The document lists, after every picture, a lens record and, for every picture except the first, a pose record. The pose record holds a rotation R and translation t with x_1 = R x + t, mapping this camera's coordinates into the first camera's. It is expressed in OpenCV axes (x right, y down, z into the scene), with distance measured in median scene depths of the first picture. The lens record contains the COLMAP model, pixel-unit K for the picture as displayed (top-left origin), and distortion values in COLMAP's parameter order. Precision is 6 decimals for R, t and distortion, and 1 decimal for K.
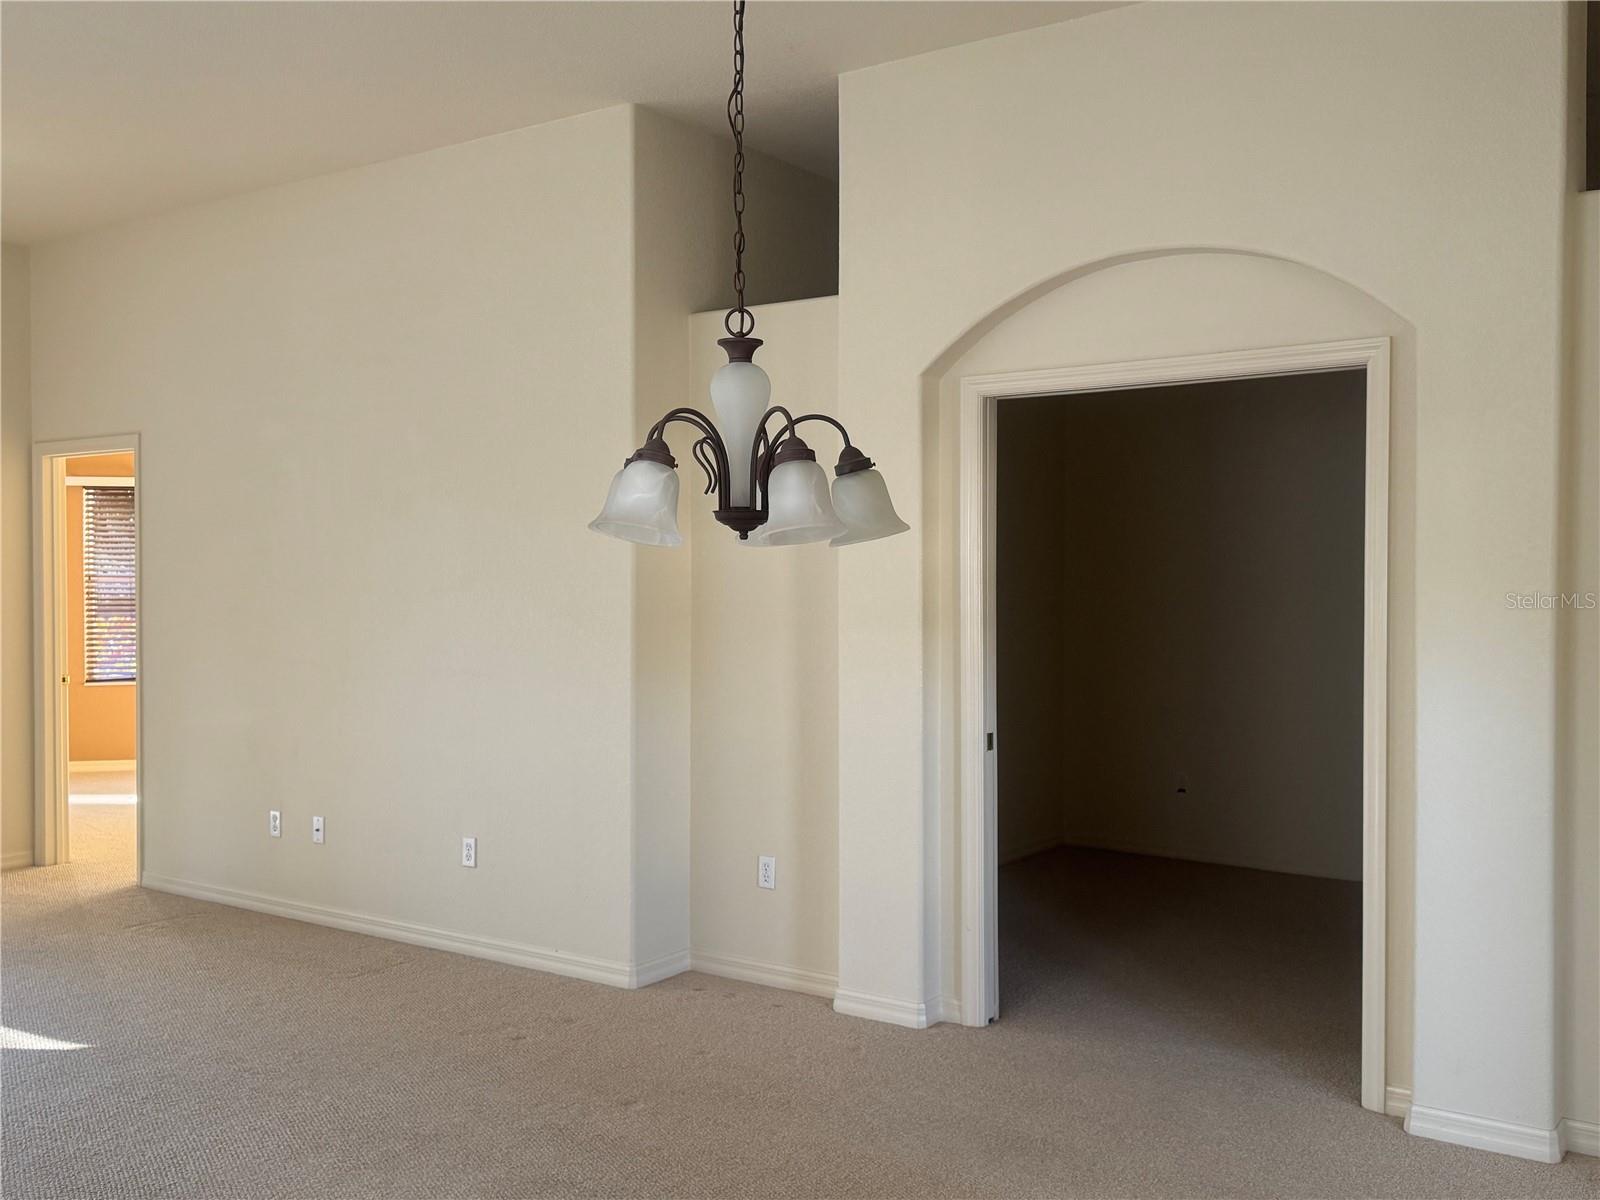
lens RADIAL K [[1480.1, 0, 800.0], [0, 1480.1, 600.0], [0, 0, 1]] dist [0.092464, -0.174821]
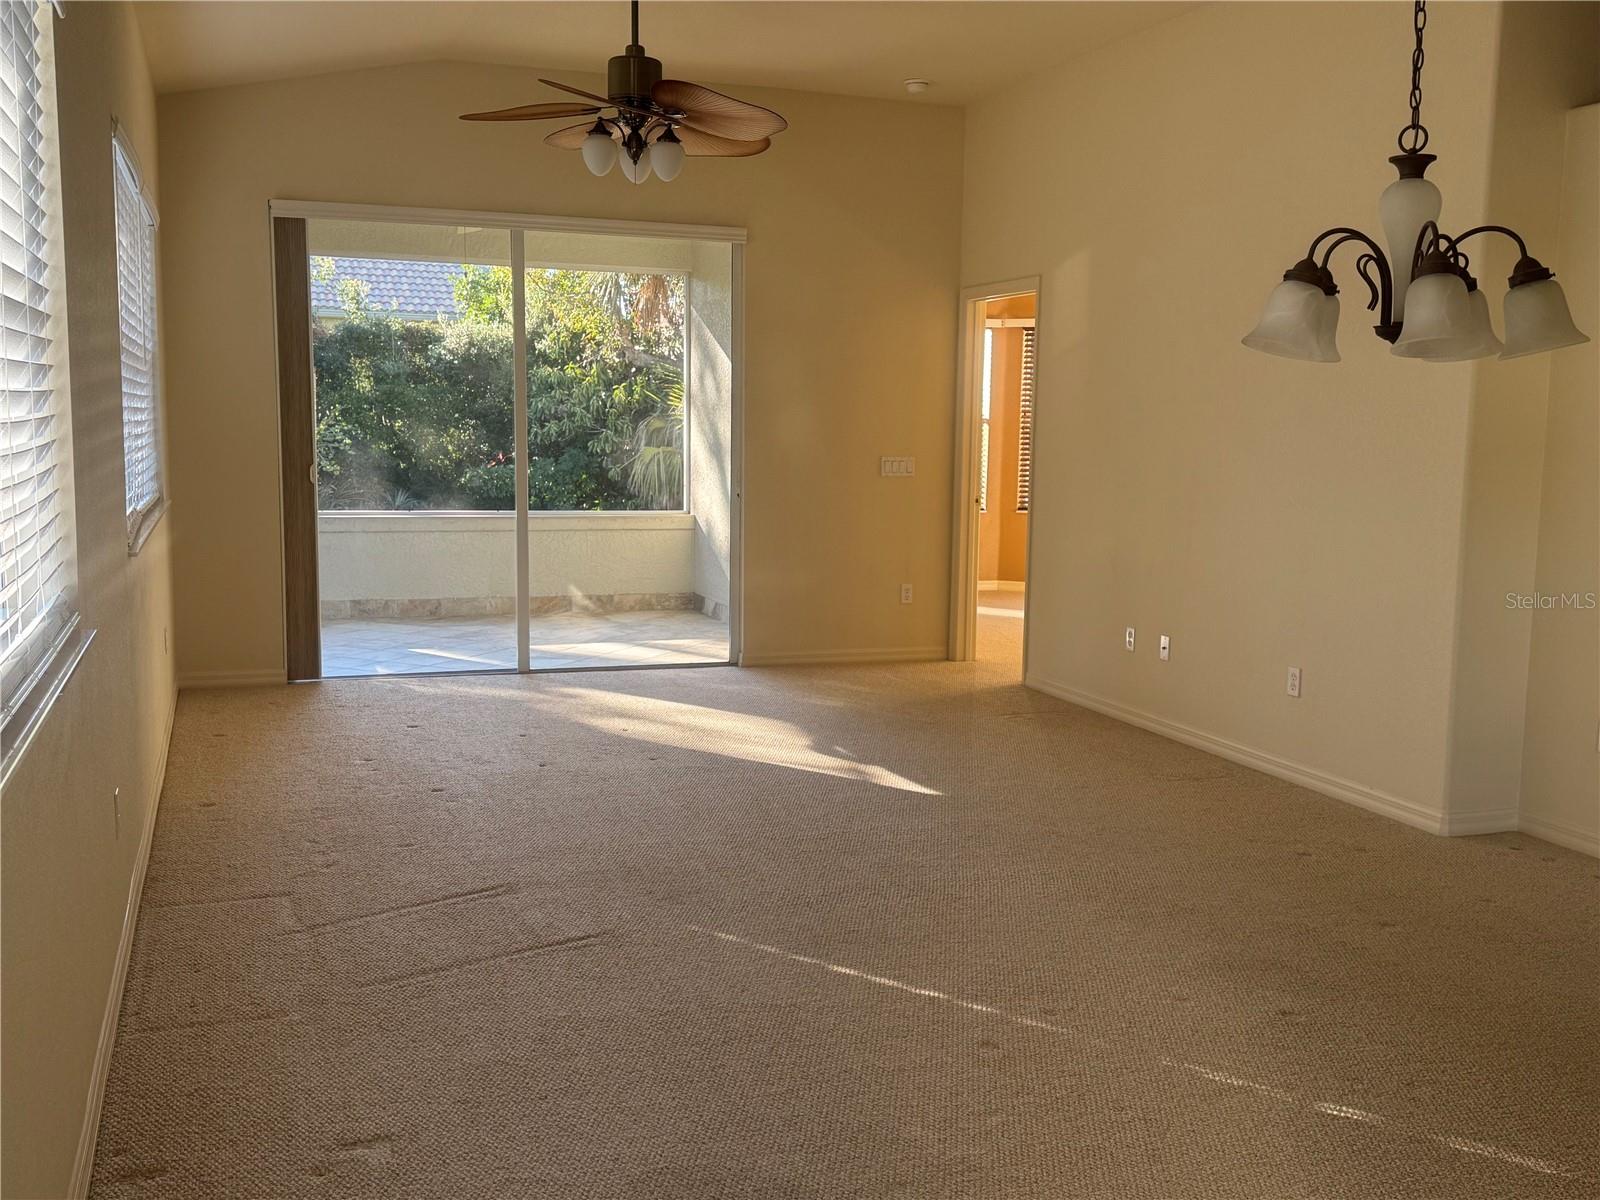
lens RADIAL K [[1586.4, 0, 798.6], [0, 1586.4, 623.9], [0, 0, 1]] dist [0.081936, -0.023960]
pose [[0.813866, 0.092045, -0.573716, 0.135798], [-0.030005, 0.992714, 0.116703, 0.013668], [0.580278, -0.077766, 0.810697, -0.085530]]
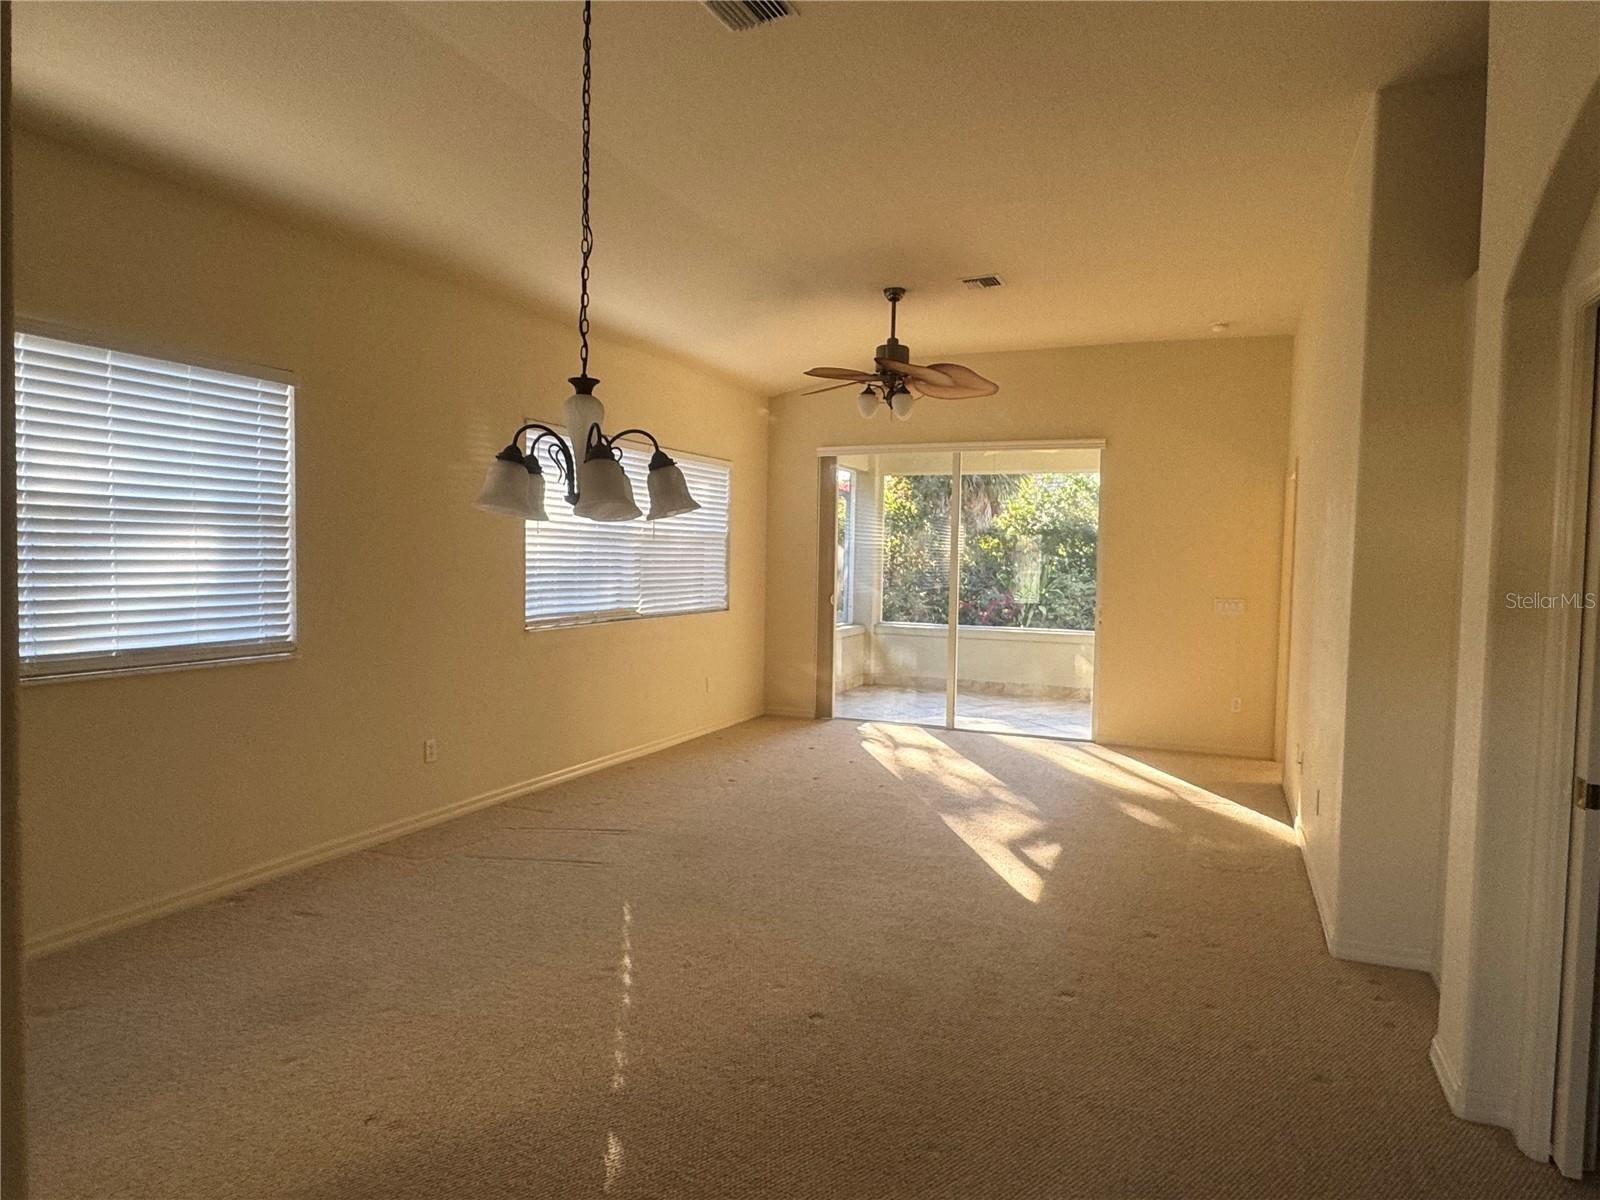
lens RADIAL K [[1008.0, 0, 800.0], [0, 1008.0, 600.0], [0, 0, 1]] dist [-0.000573, 0.000145]
pose [[0.217909, 0.049815, -0.974697, 0.488390], [-0.040740, 0.998290, 0.041912, -0.003061], [0.975118, 0.030576, 0.219566, 0.481160]]
